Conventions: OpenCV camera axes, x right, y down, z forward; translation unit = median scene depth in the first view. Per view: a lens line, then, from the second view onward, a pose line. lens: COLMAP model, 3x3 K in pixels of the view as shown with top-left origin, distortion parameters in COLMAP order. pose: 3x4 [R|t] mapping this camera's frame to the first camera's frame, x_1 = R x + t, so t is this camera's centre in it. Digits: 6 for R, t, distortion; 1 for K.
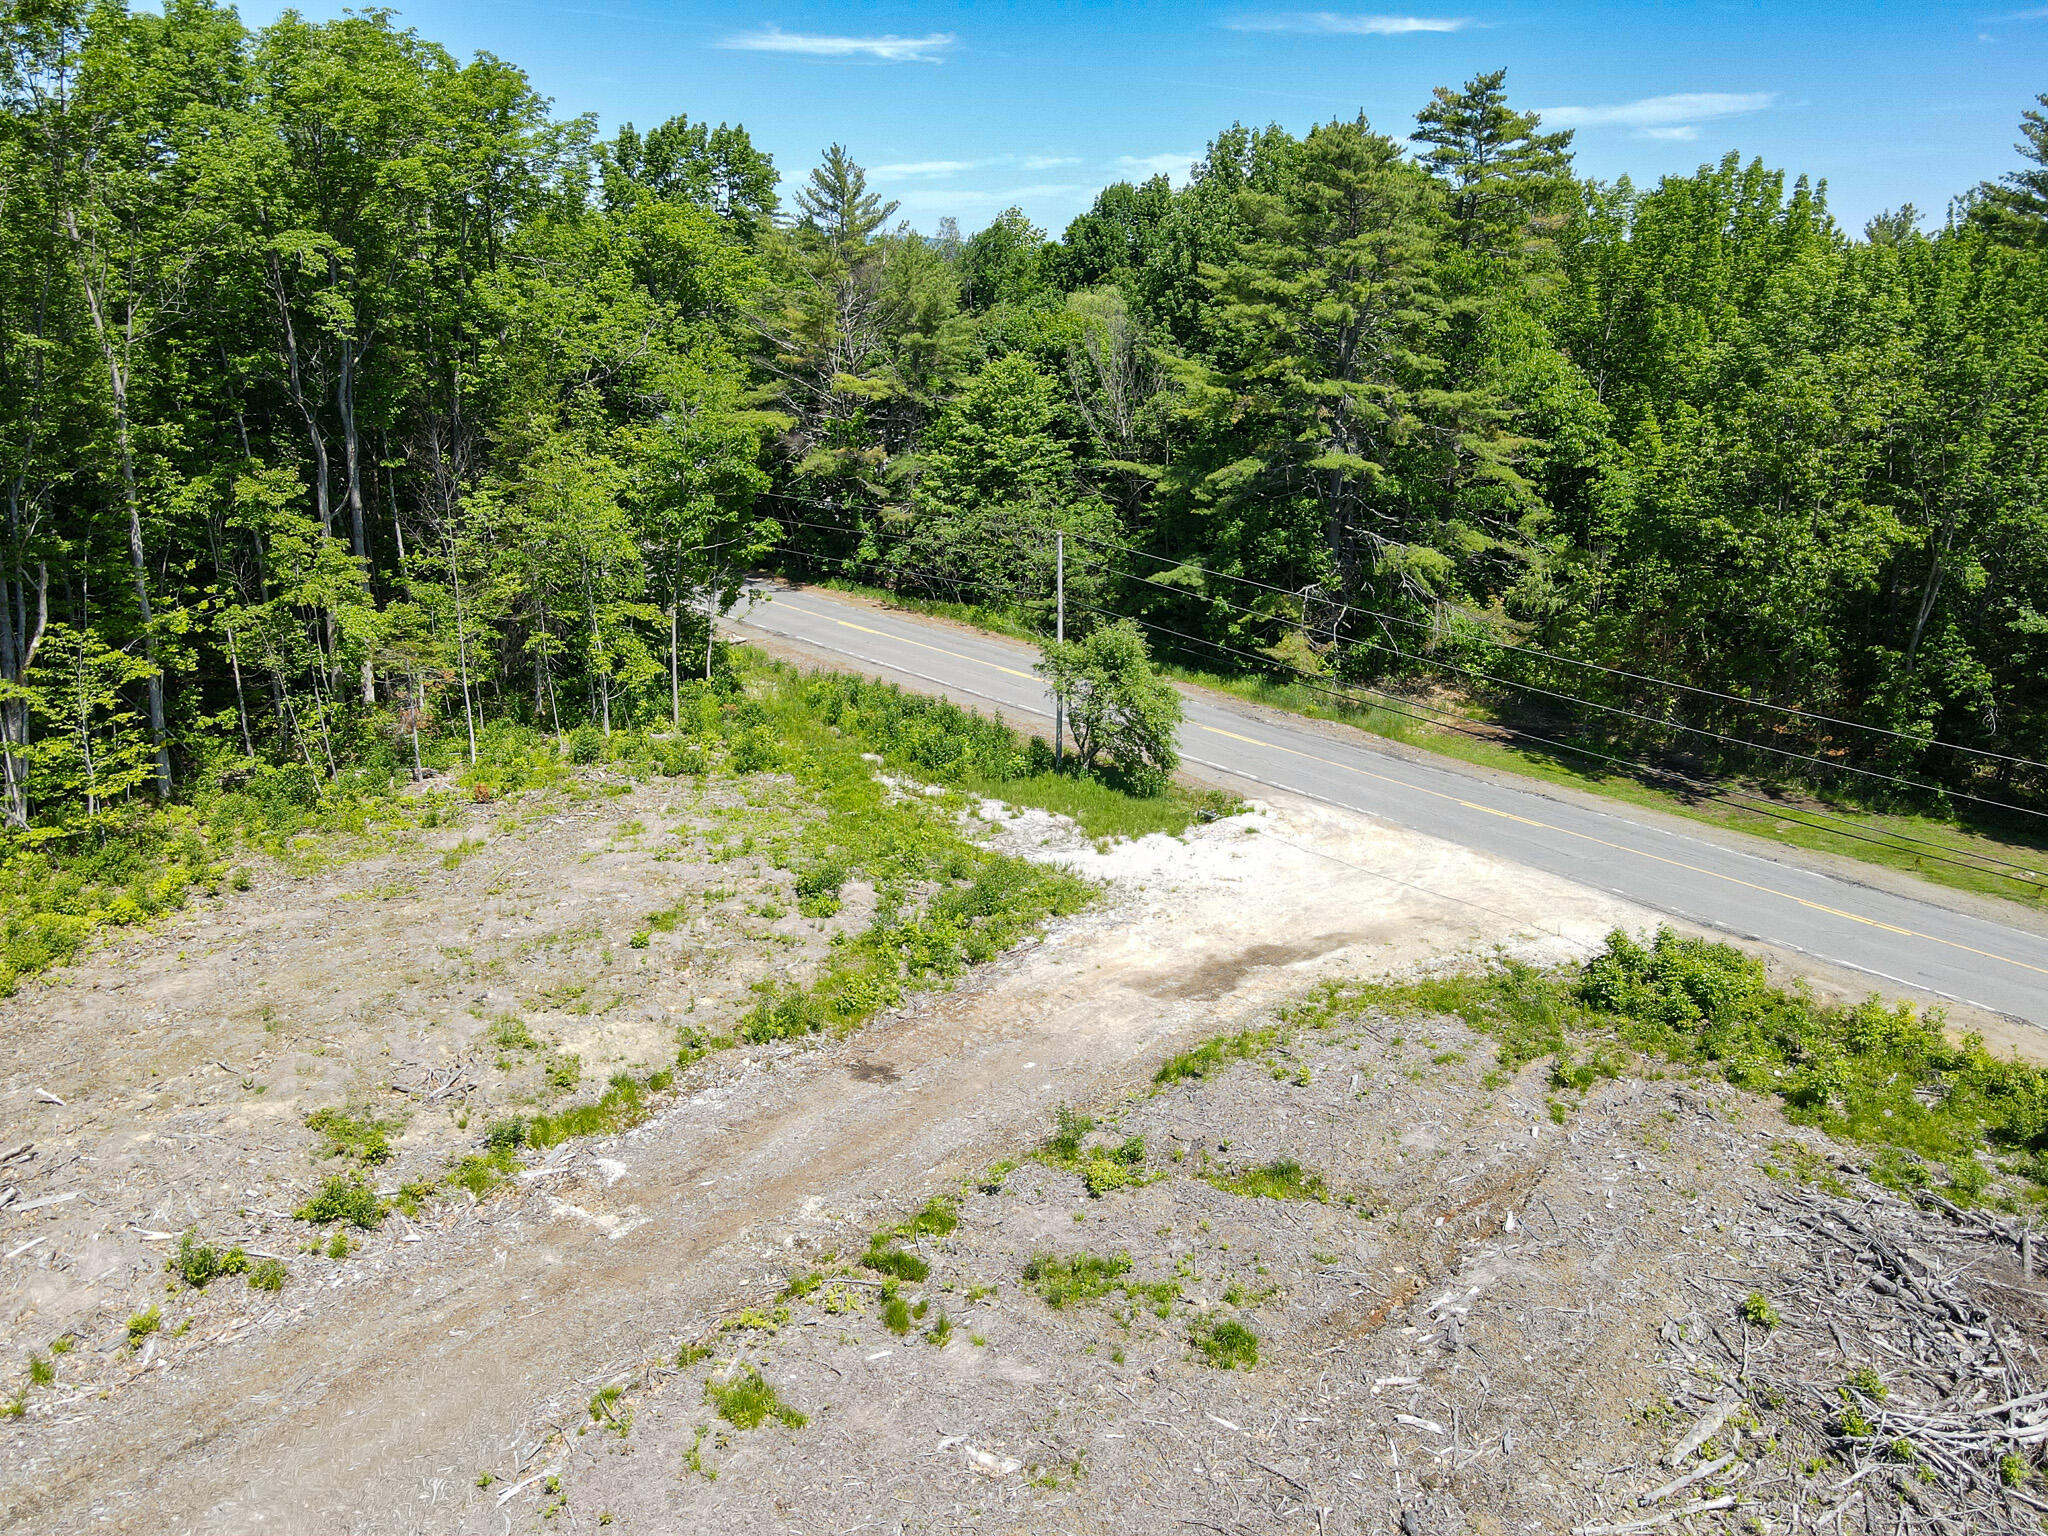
lens RADIAL K [[1505.2, 0, 1014.4], [0, 1505.2, 772.5], [0, 0, 1]] dist [-0.023659, 0.041314]
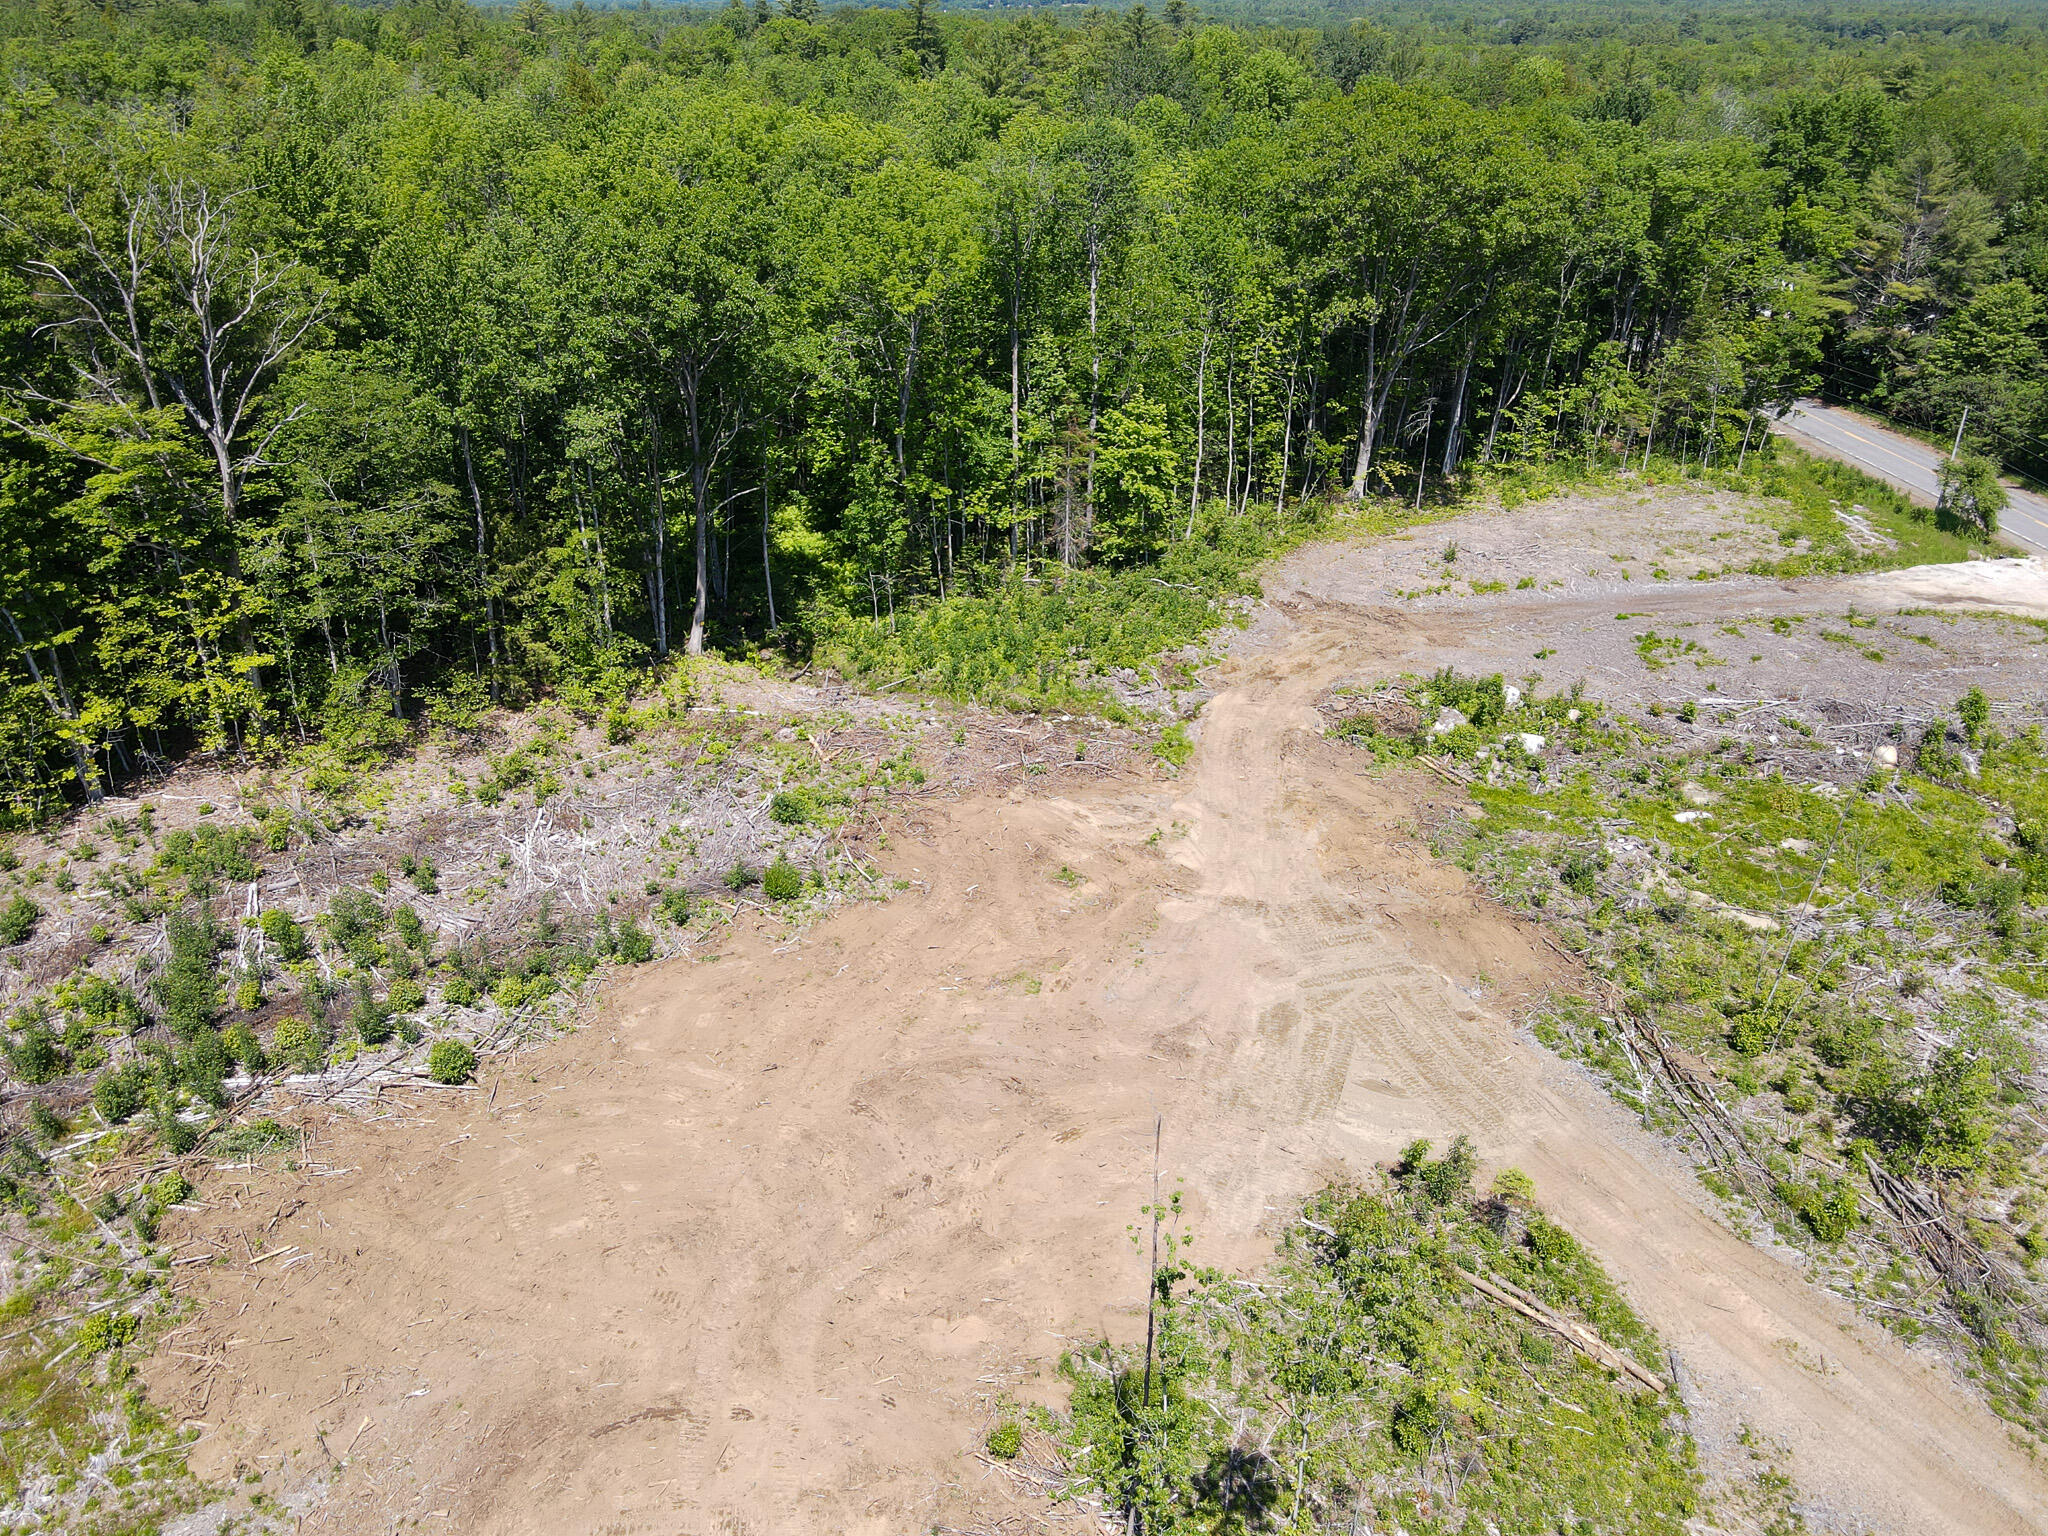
lens RADIAL K [[1500.6, 0, 1014.8], [0, 1500.6, 767.0], [0, 0, 1]] dist [0.007077, -0.000810]
pose [[0.794184, 0.280017, -0.539317, 0.199101], [-0.191232, 0.957579, 0.215577, 0.095162], [0.576804, -0.068073, 0.814042, -1.186988]]
